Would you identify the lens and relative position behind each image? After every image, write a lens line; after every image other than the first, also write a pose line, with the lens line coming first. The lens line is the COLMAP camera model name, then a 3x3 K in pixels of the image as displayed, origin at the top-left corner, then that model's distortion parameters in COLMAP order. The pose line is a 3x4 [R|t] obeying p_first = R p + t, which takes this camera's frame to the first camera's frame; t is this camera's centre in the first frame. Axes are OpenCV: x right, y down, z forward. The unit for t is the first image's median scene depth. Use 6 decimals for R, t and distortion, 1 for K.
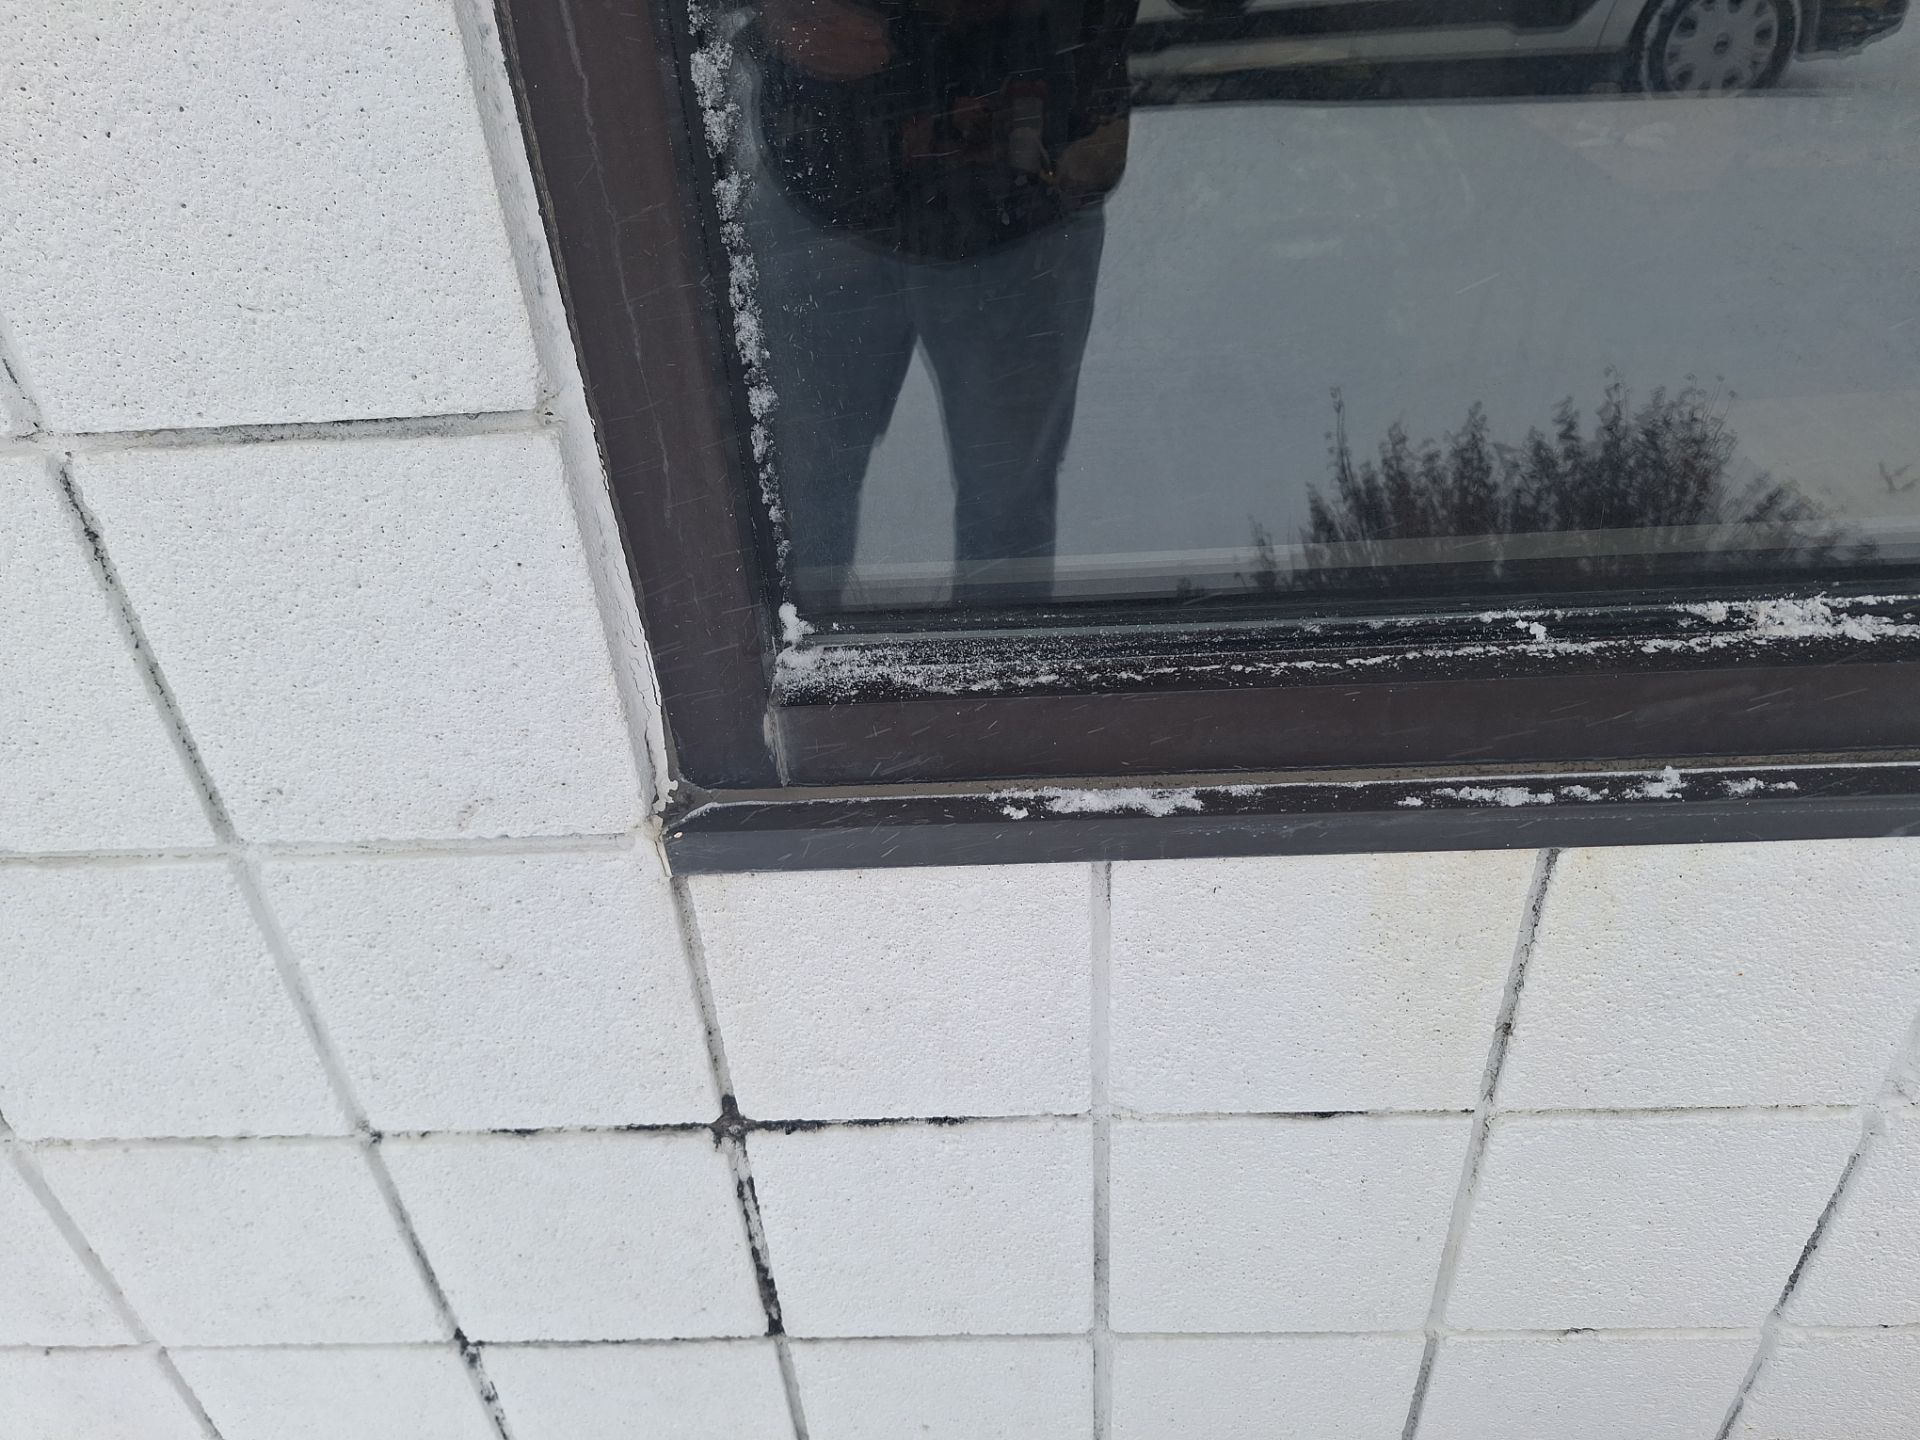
lens RADIAL K [[1339.9, 0, 955.4], [0, 1339.9, 723.8], [0, 0, 1]] dist [0.006802, -0.002966]
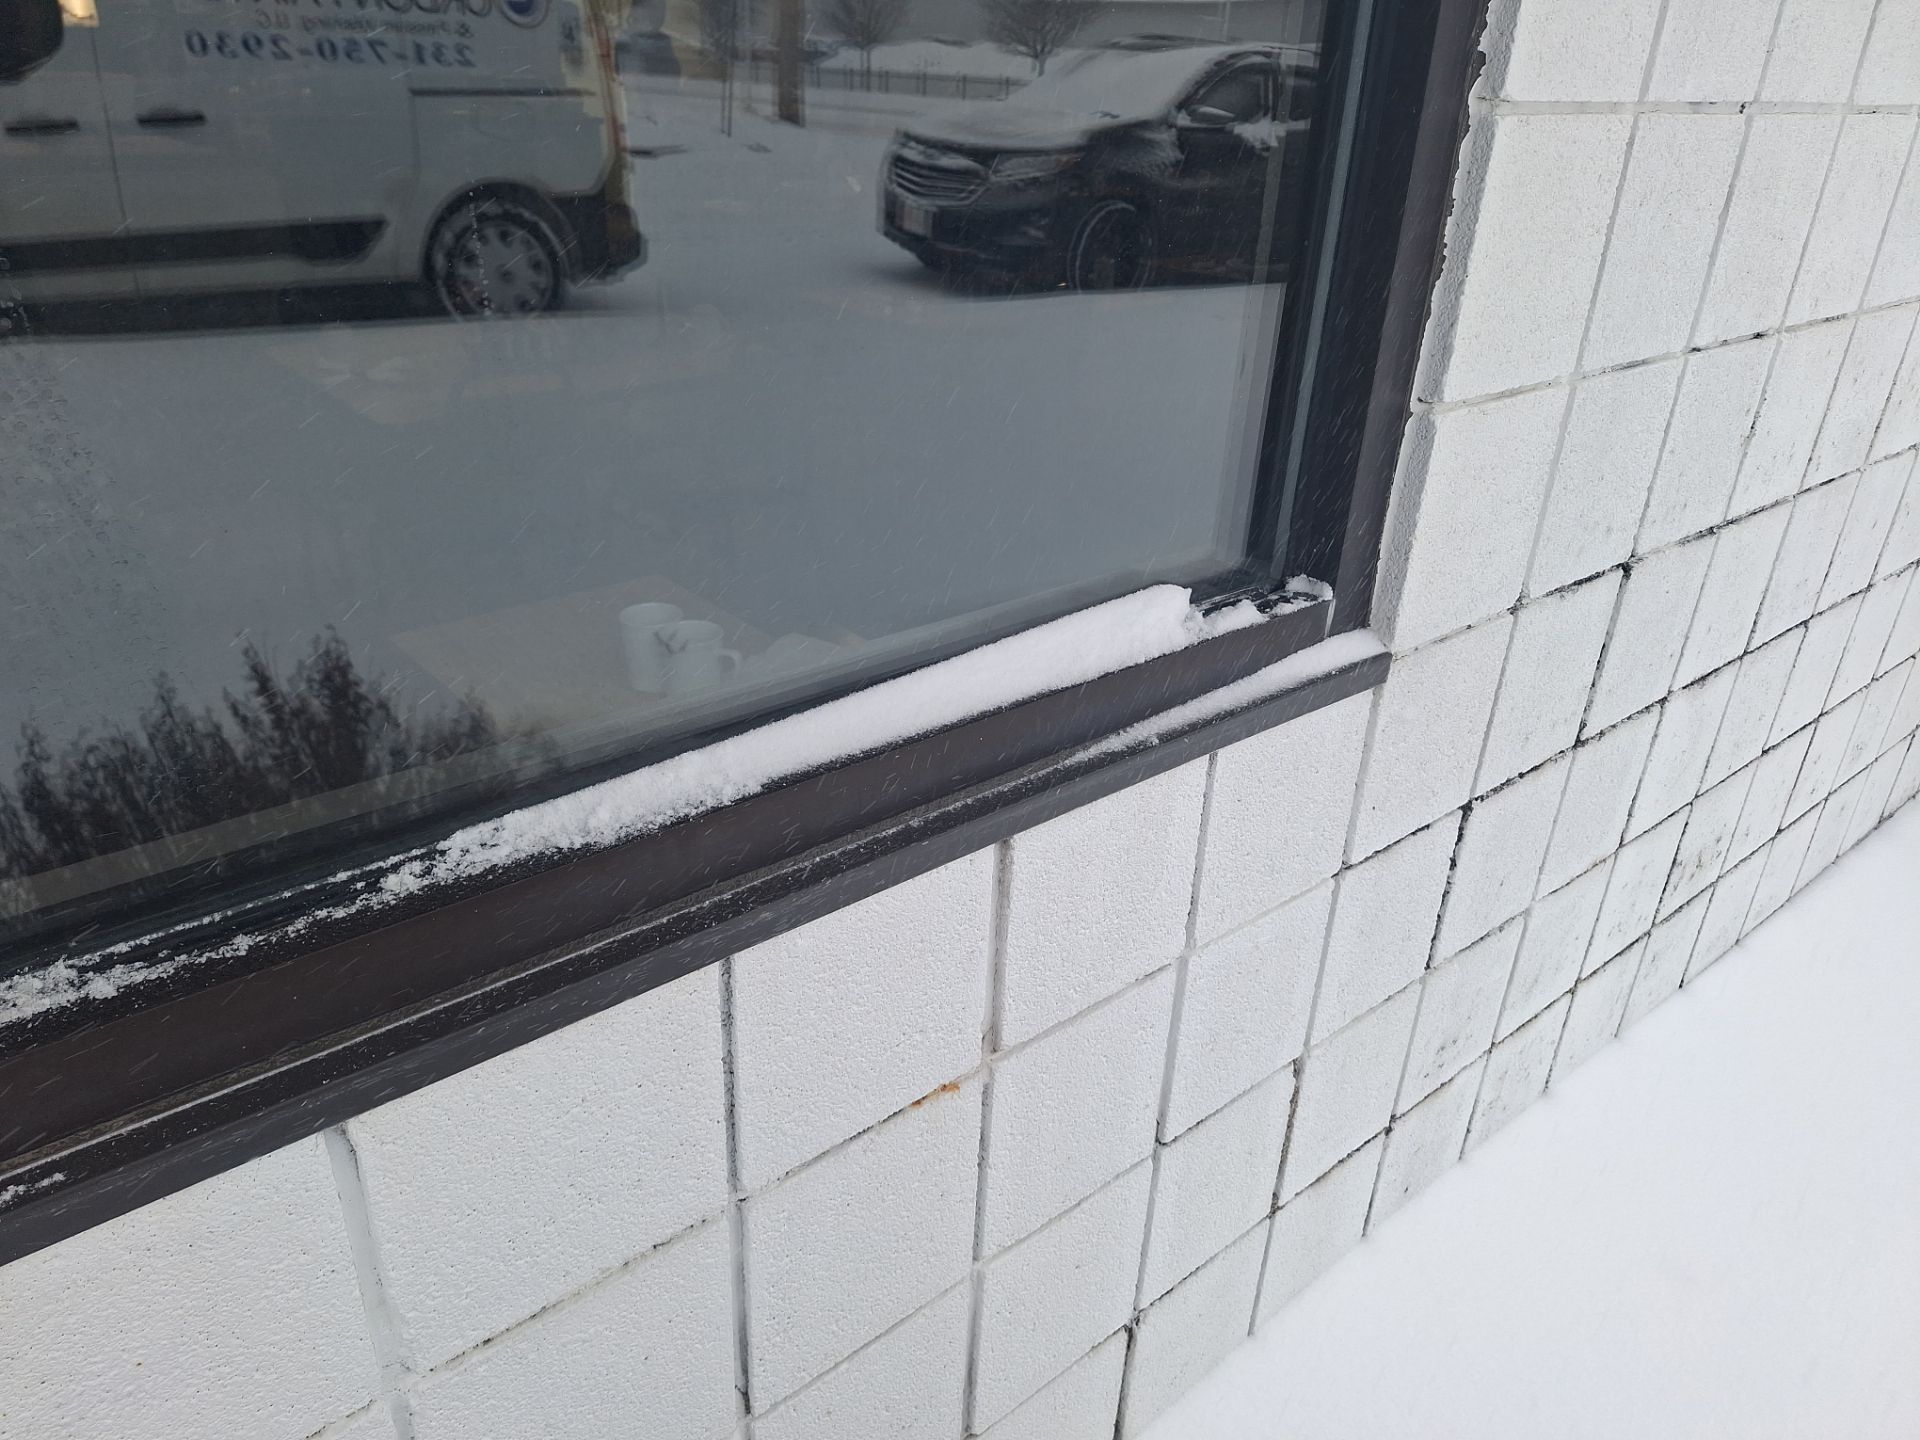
lens RADIAL K [[1339.9, 0, 957.1], [0, 1339.9, 718.7], [0, 0, 1]] dist [0.006802, -0.002966]
pose [[0.749169, -0.212759, 0.627279, 0.559889], [0.296581, 0.954522, -0.030458, -0.041882], [-0.592272, 0.208857, 0.778199, -0.139532]]
